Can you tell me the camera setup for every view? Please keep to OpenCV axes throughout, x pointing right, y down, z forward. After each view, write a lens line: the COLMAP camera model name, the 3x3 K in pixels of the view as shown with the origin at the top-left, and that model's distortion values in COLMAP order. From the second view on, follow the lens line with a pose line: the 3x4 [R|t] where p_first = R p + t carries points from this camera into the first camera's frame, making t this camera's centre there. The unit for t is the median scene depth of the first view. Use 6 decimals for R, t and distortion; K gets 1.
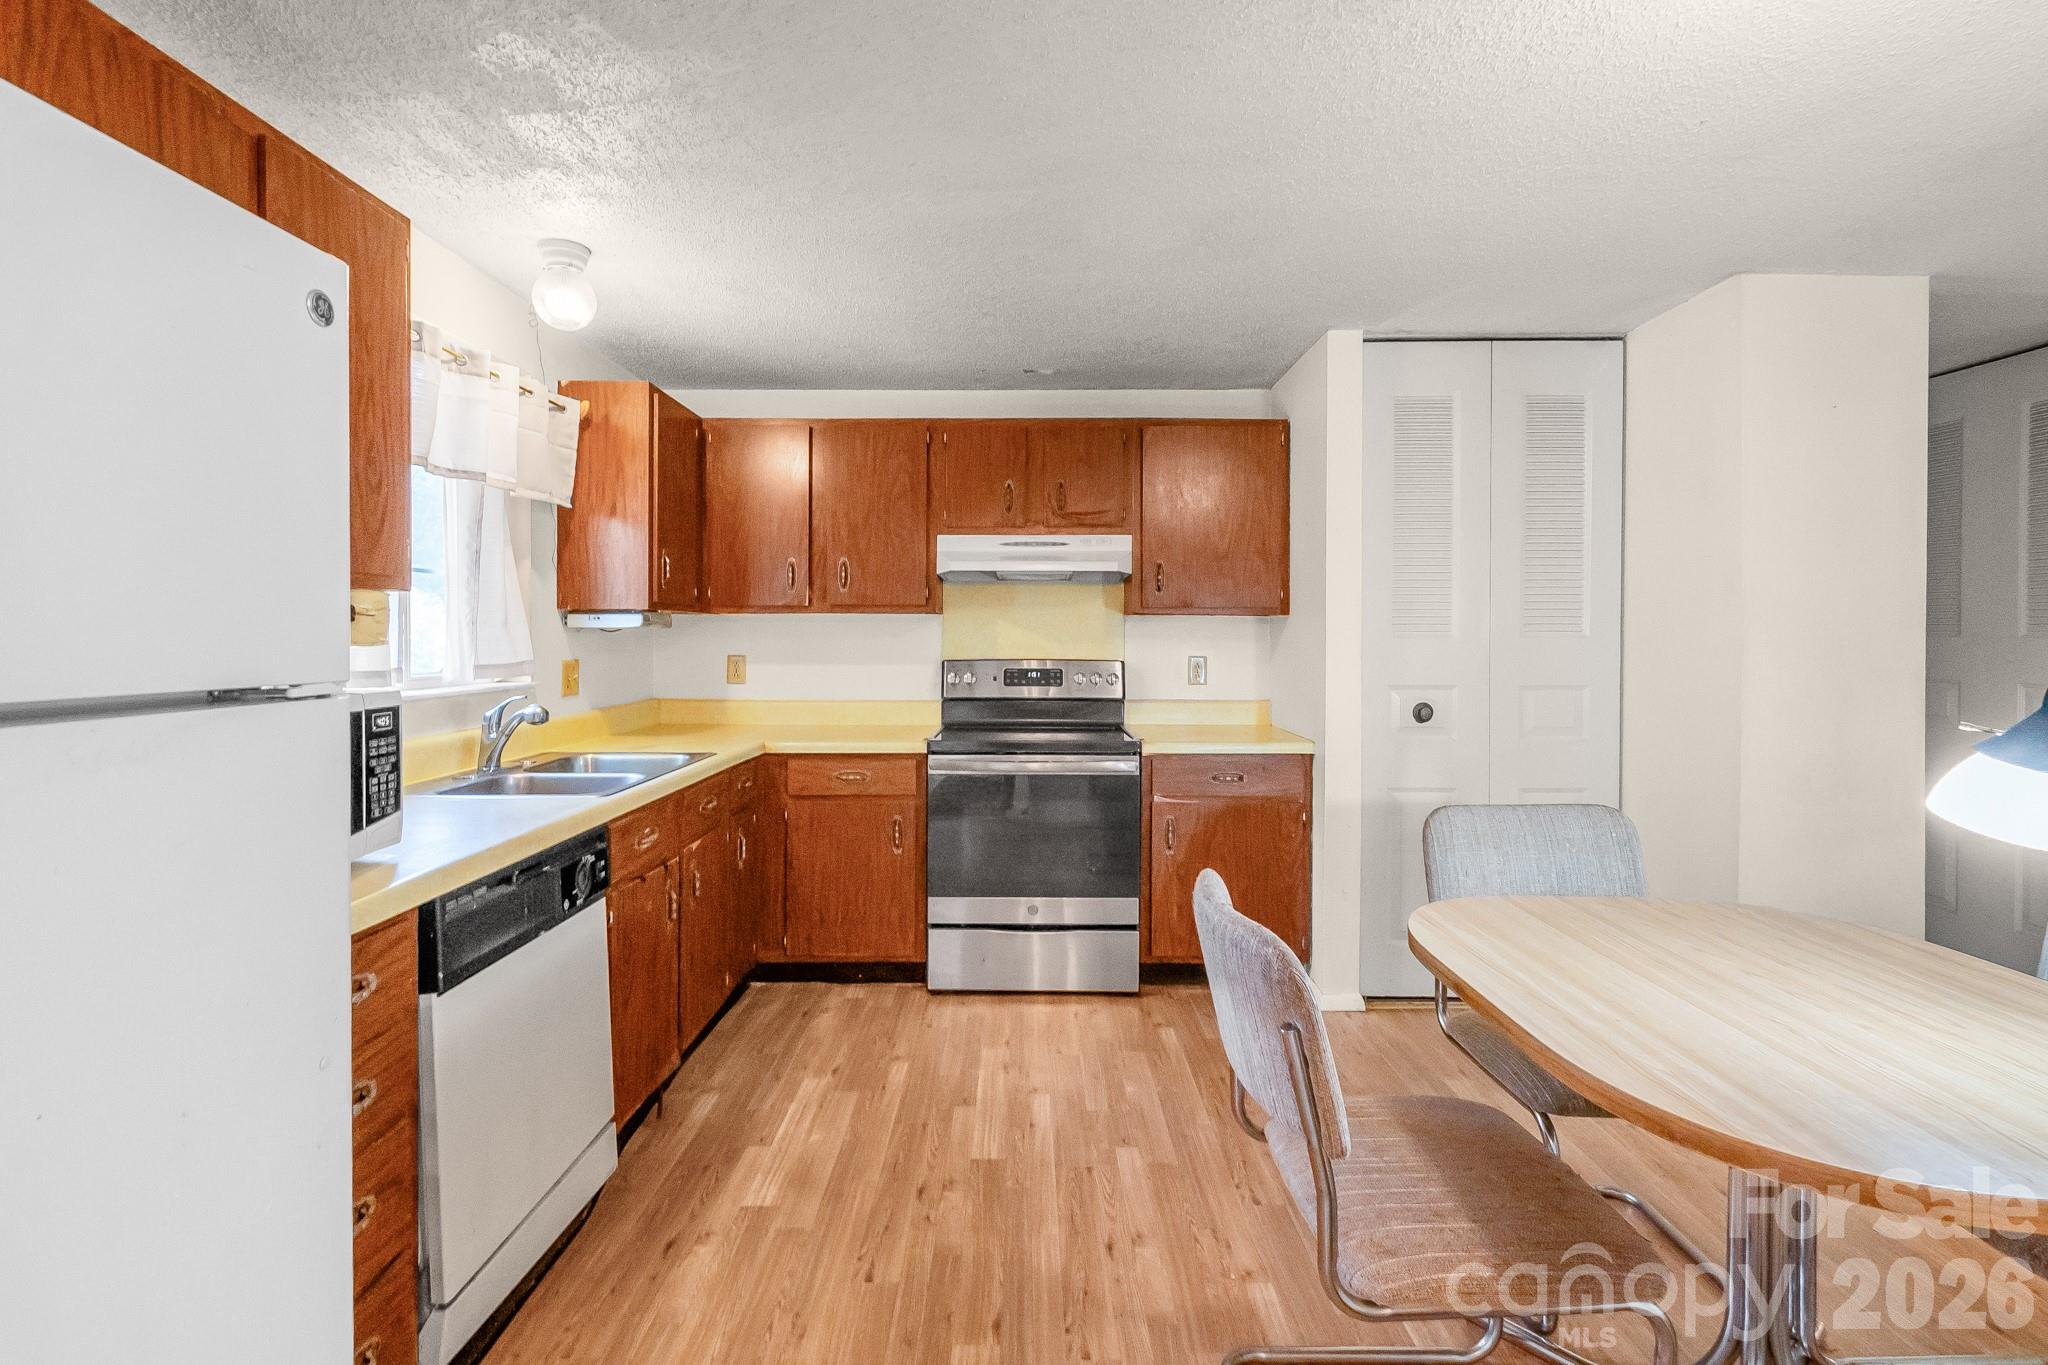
lens RADIAL K [[929.4, 0, 1024.6], [0, 929.4, 638.0], [0, 0, 1]] dist [0.001418, 0.000468]
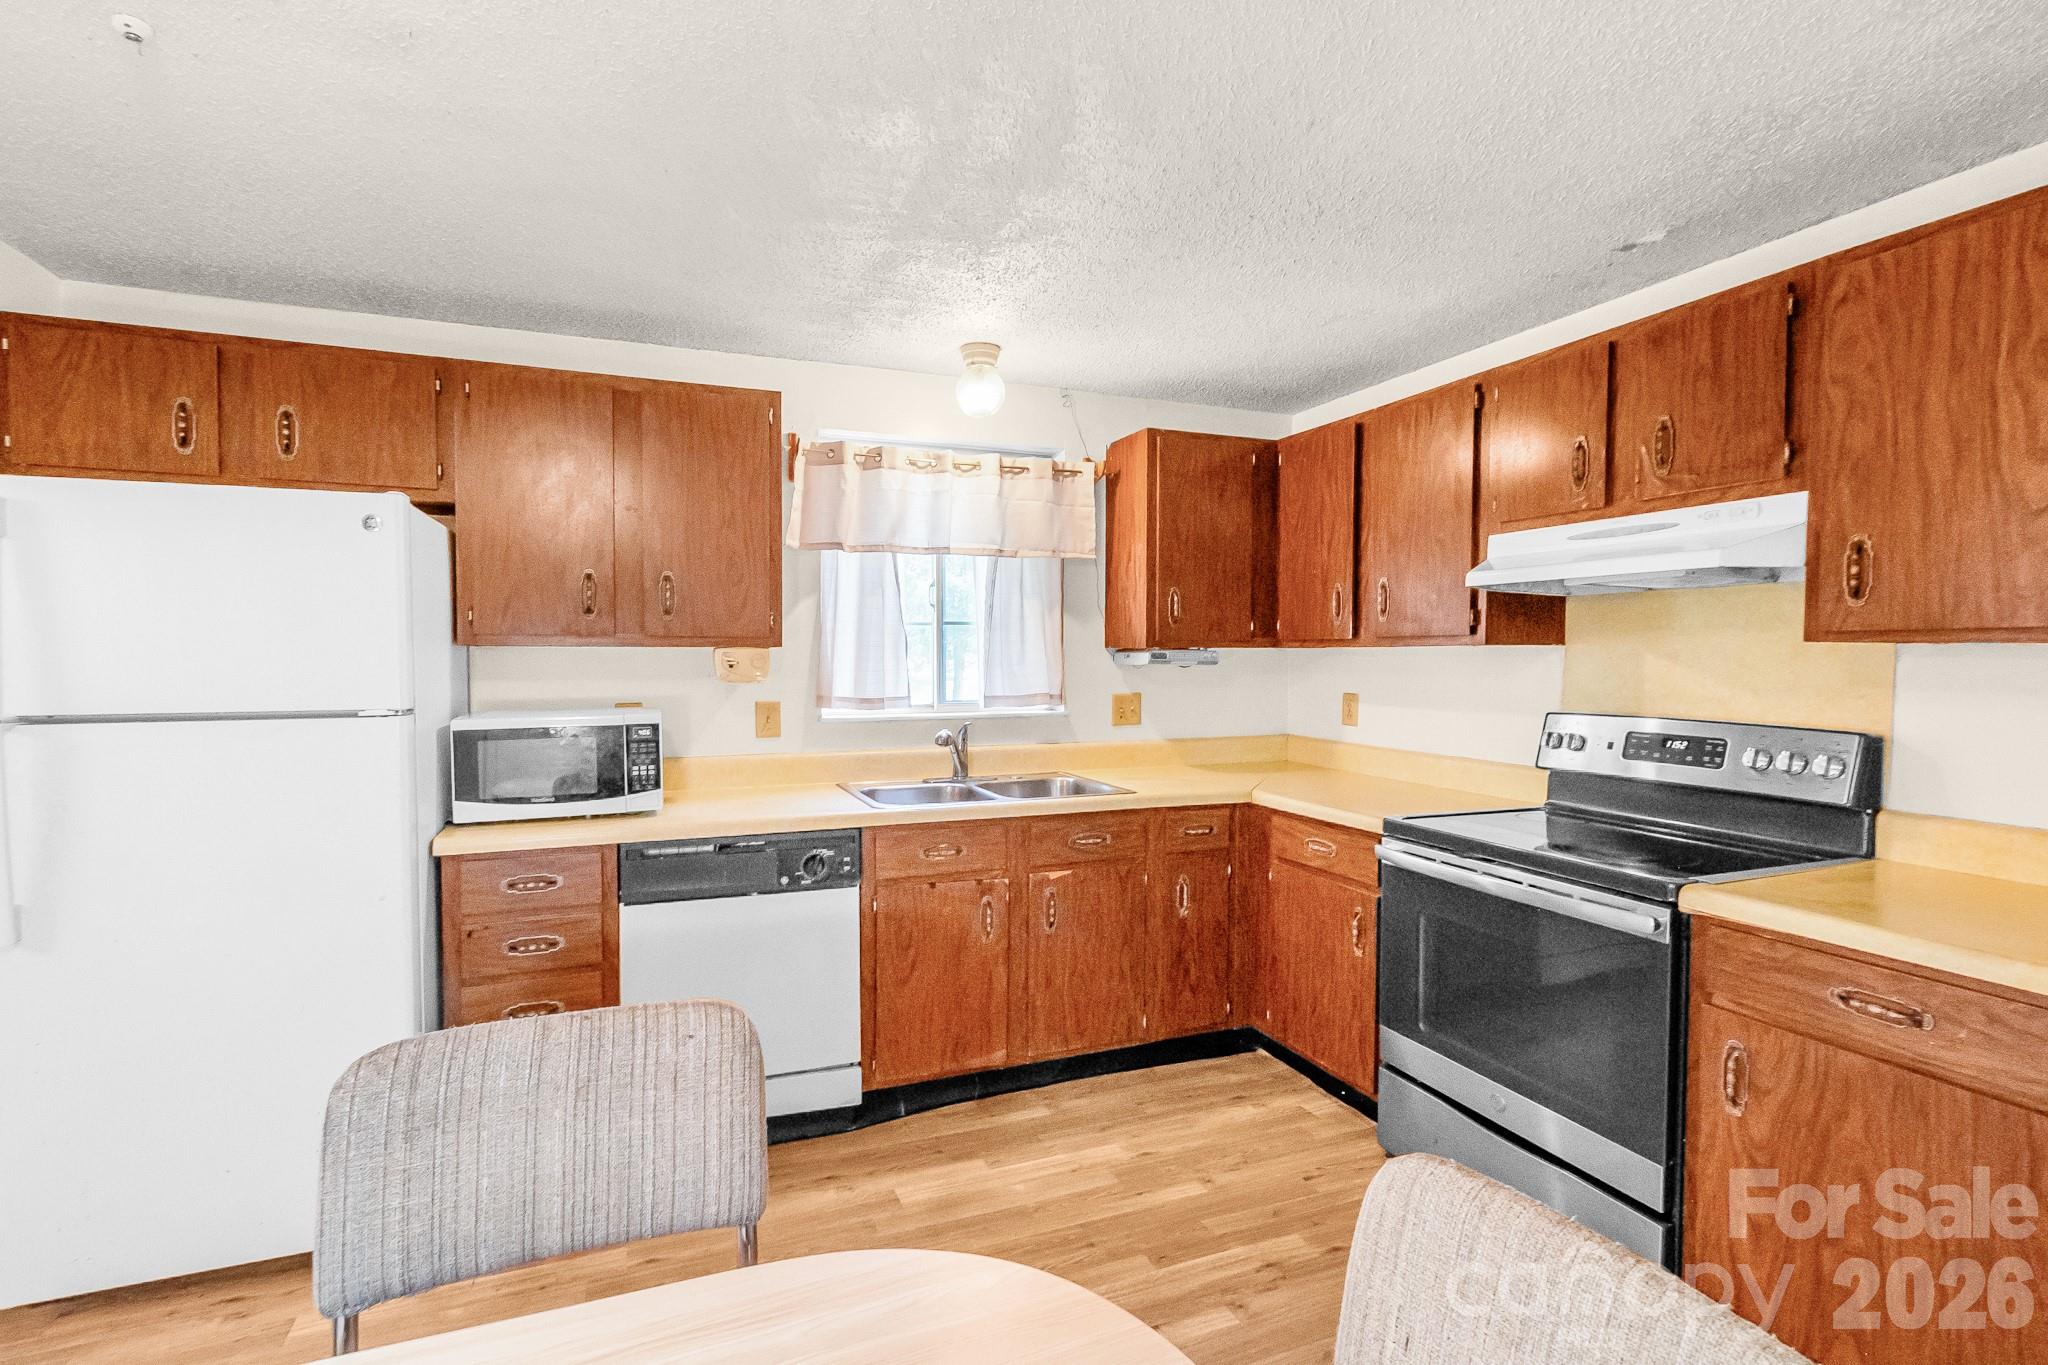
lens RADIAL K [[929.4, 0, 1020.4], [0, 929.4, 680.3], [0, 0, 1]] dist [0.001418, 0.000468]
pose [[0.375299, 0.026381, -0.926528, 0.488781], [-0.001101, 0.999607, 0.028016, -0.022449], [0.926903, -0.009494, 0.375180, 0.455778]]
